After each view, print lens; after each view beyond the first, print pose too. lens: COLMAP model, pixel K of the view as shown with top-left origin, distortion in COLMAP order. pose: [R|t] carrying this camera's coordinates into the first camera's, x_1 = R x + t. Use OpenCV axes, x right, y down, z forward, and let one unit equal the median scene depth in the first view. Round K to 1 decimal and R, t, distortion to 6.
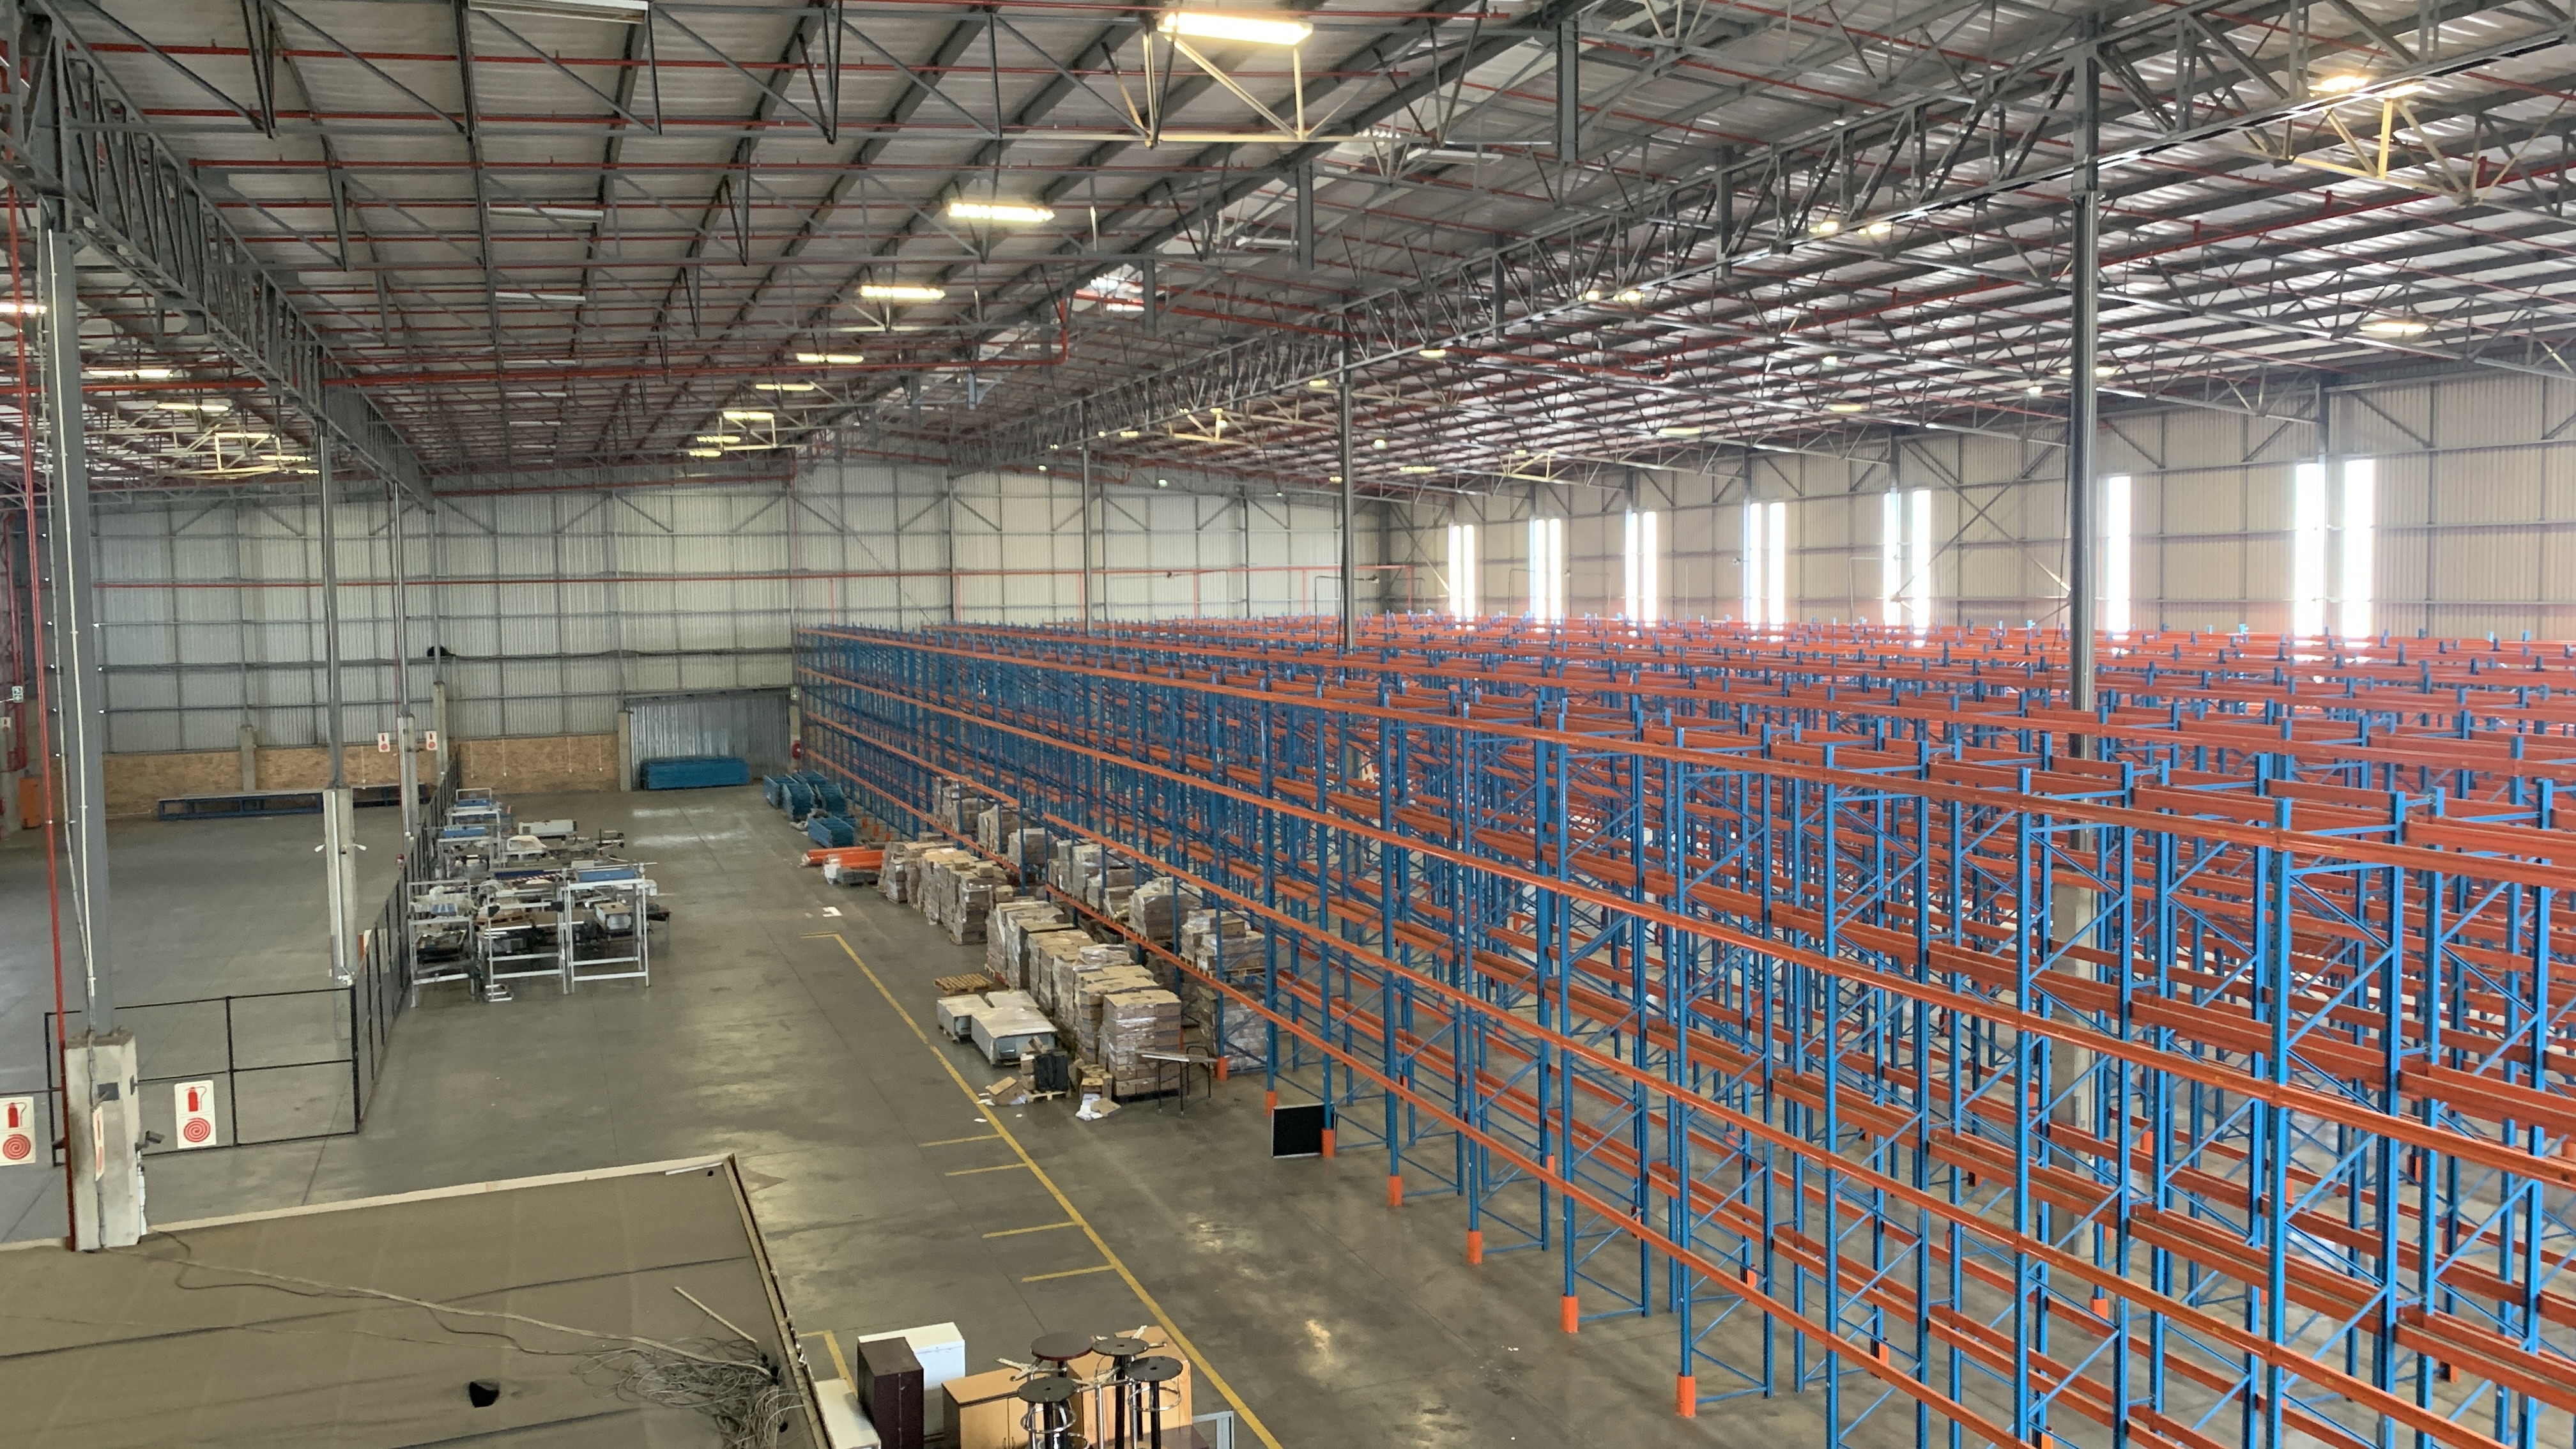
lens RADIAL K [[1951.8, 0, 1296.1], [0, 1951.8, 712.3], [0, 0, 1]] dist [0.060334, -0.083996]
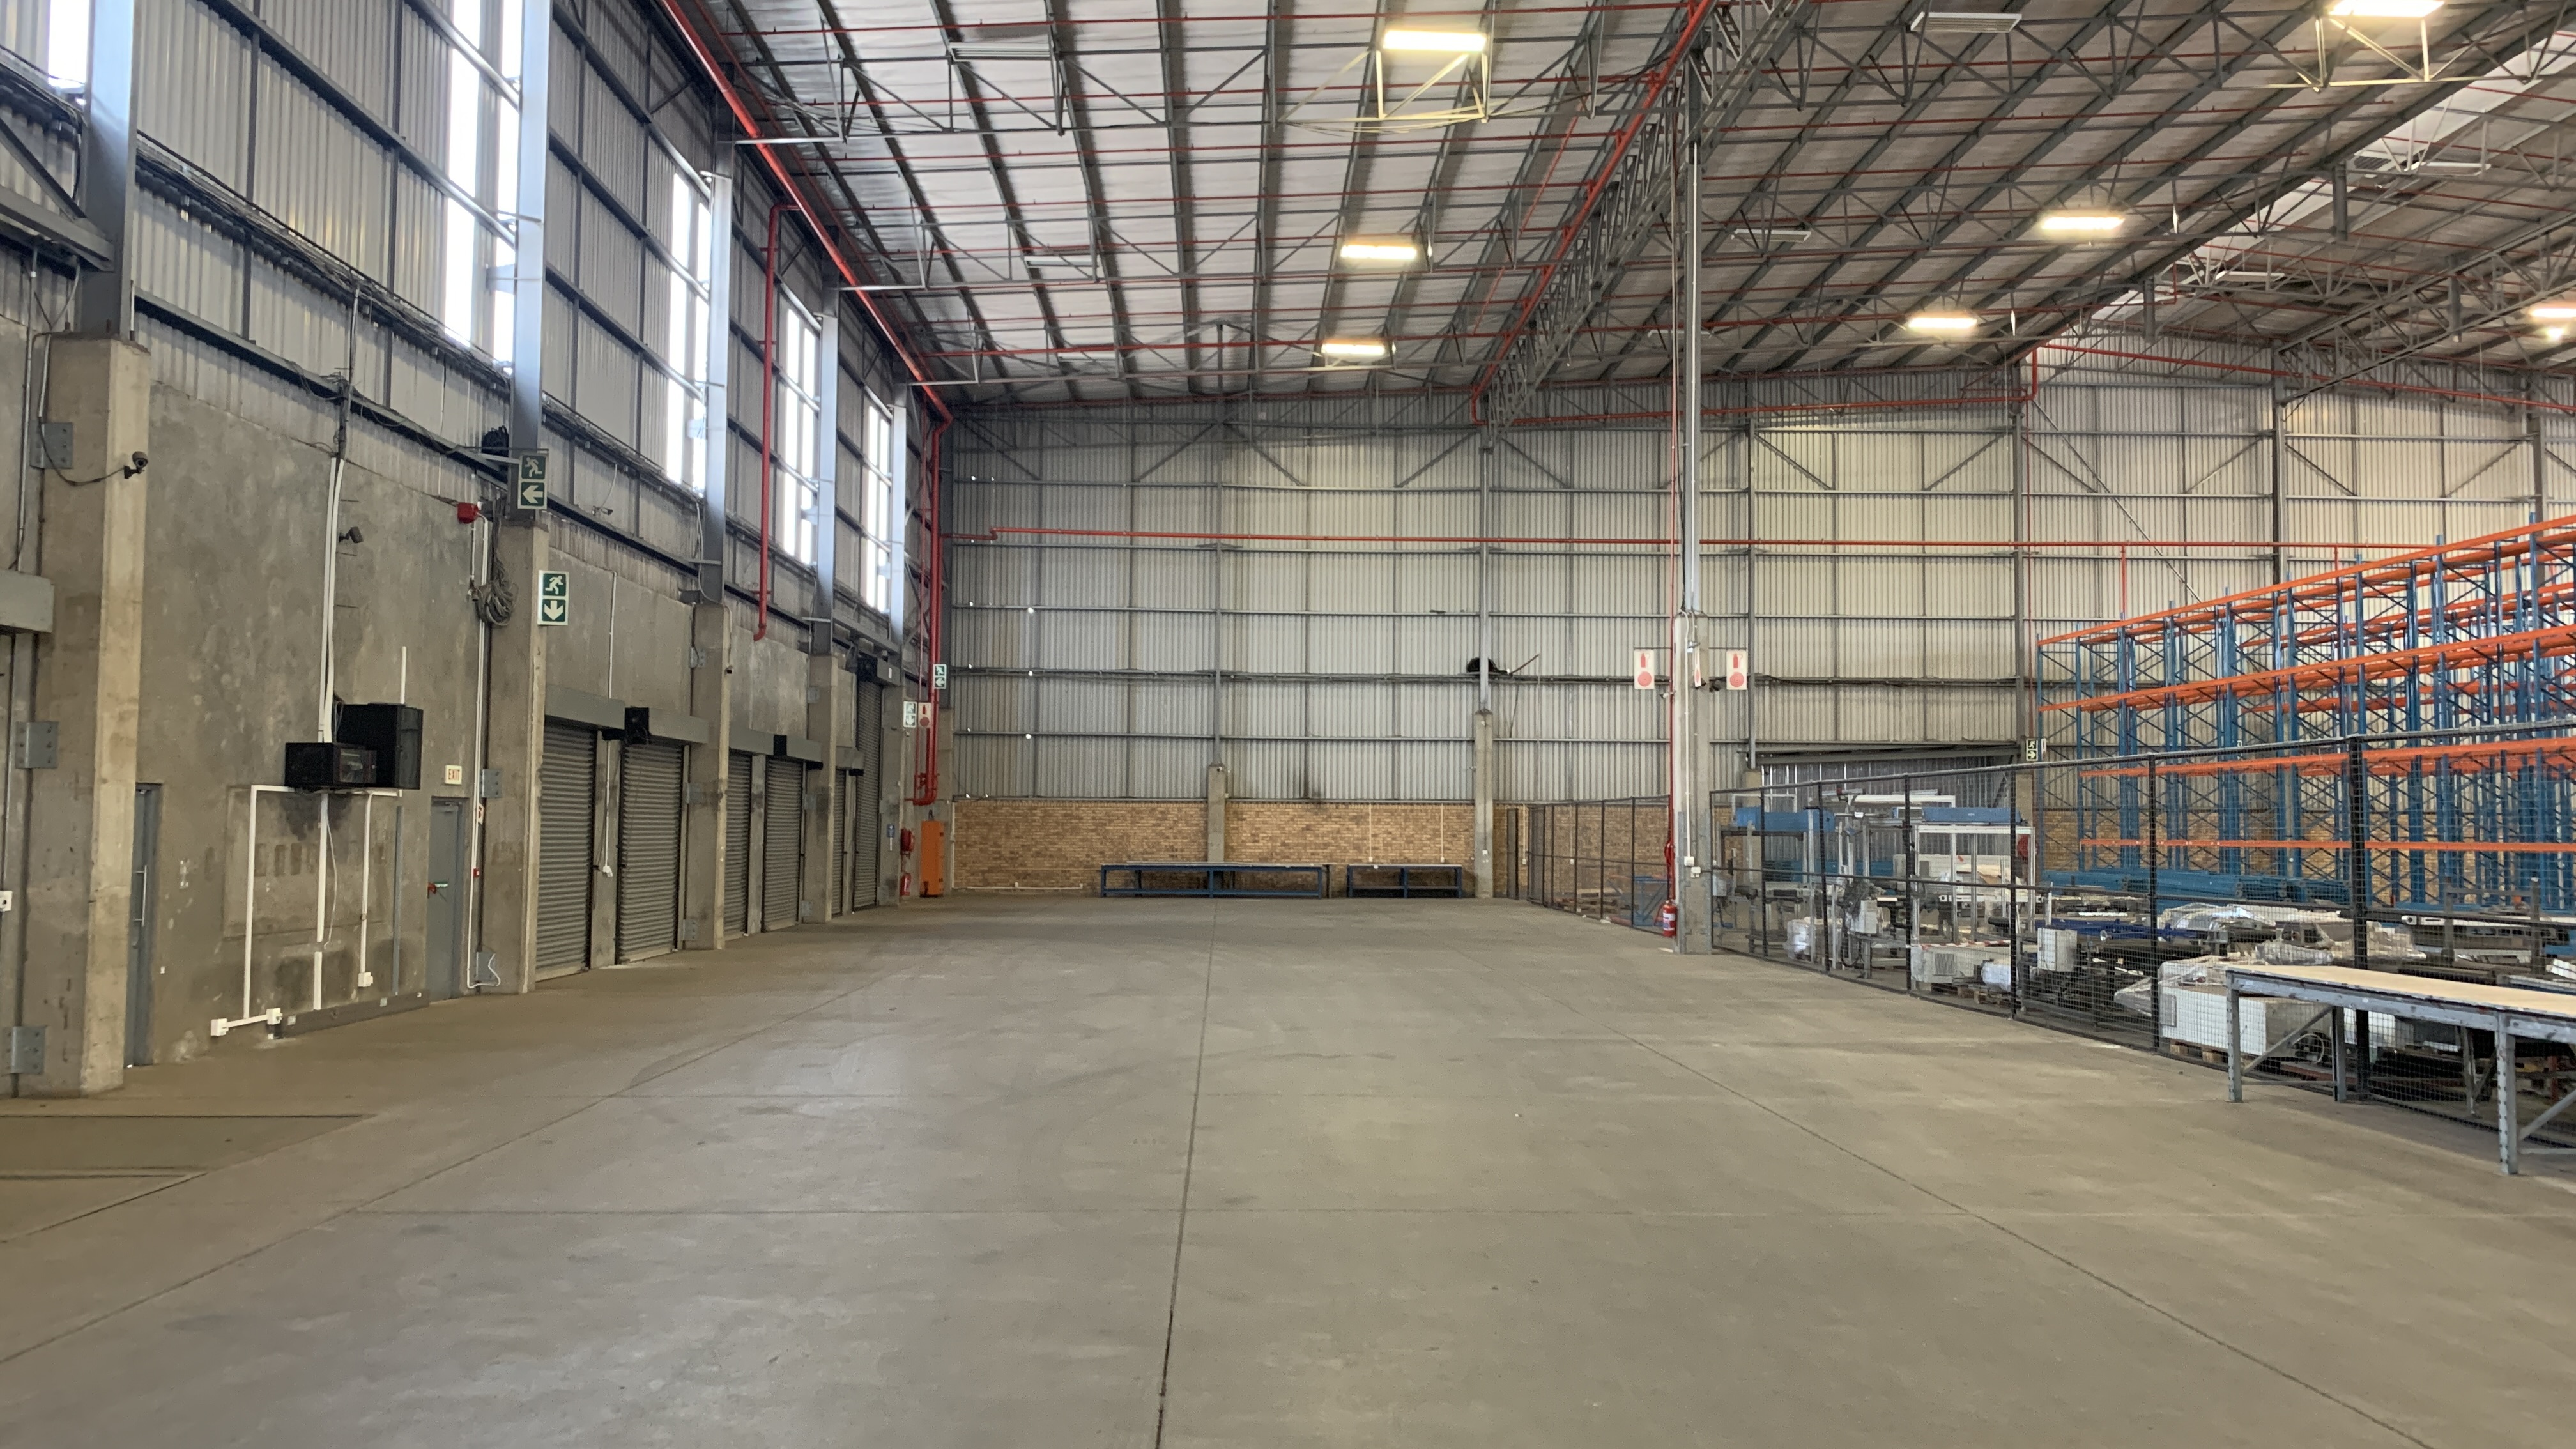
lens RADIAL K [[1951.8, 0, 1282.8], [0, 1951.8, 714.7], [0, 0, 1]] dist [0.060334, -0.083996]
pose [[0.942020, 0.005604, -0.335510, -0.494543], [-0.048196, 0.991753, -0.118756, 0.112527], [0.332078, 0.128040, 0.934521, 0.666485]]
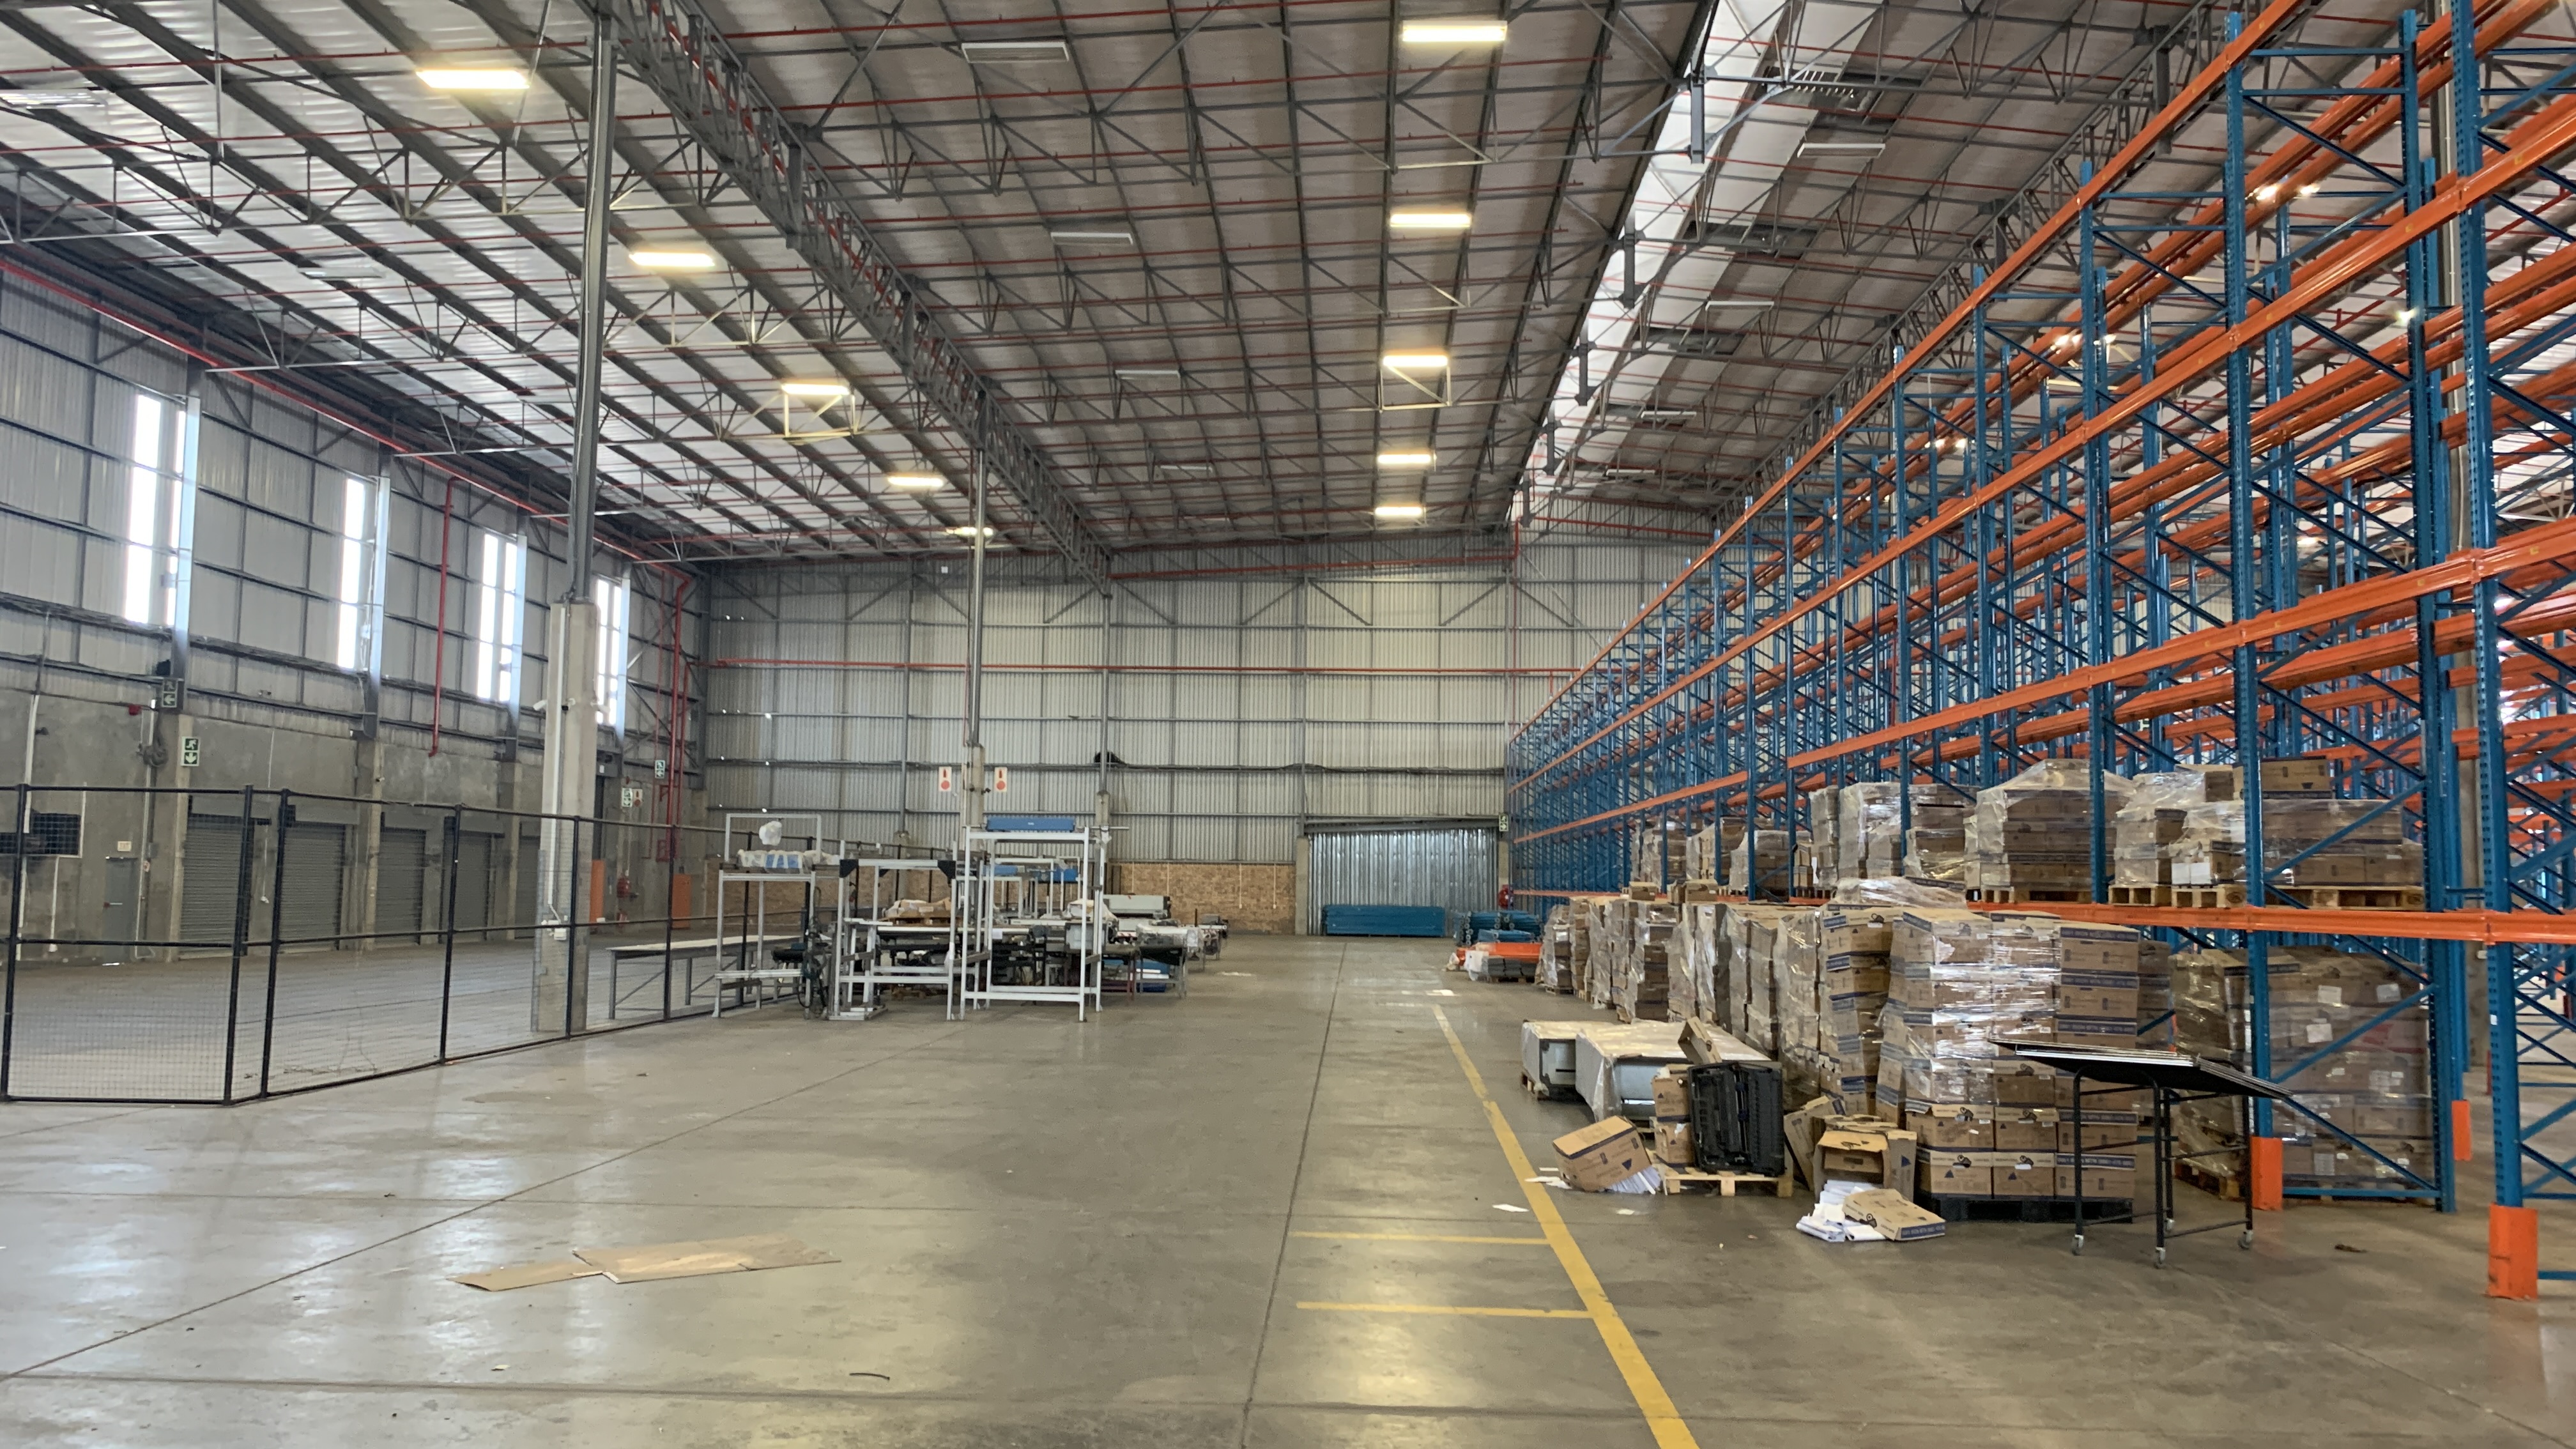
lens RADIAL K [[1951.8, 0, 1278.3], [0, 1951.8, 733.0], [0, 0, 1]] dist [0.060334, -0.083996]
pose [[0.915174, -0.000148, -0.403060, -0.040810], [-0.058684, 0.989295, -0.133608, 0.118355], [0.398765, 0.145927, 0.905368, 0.449828]]
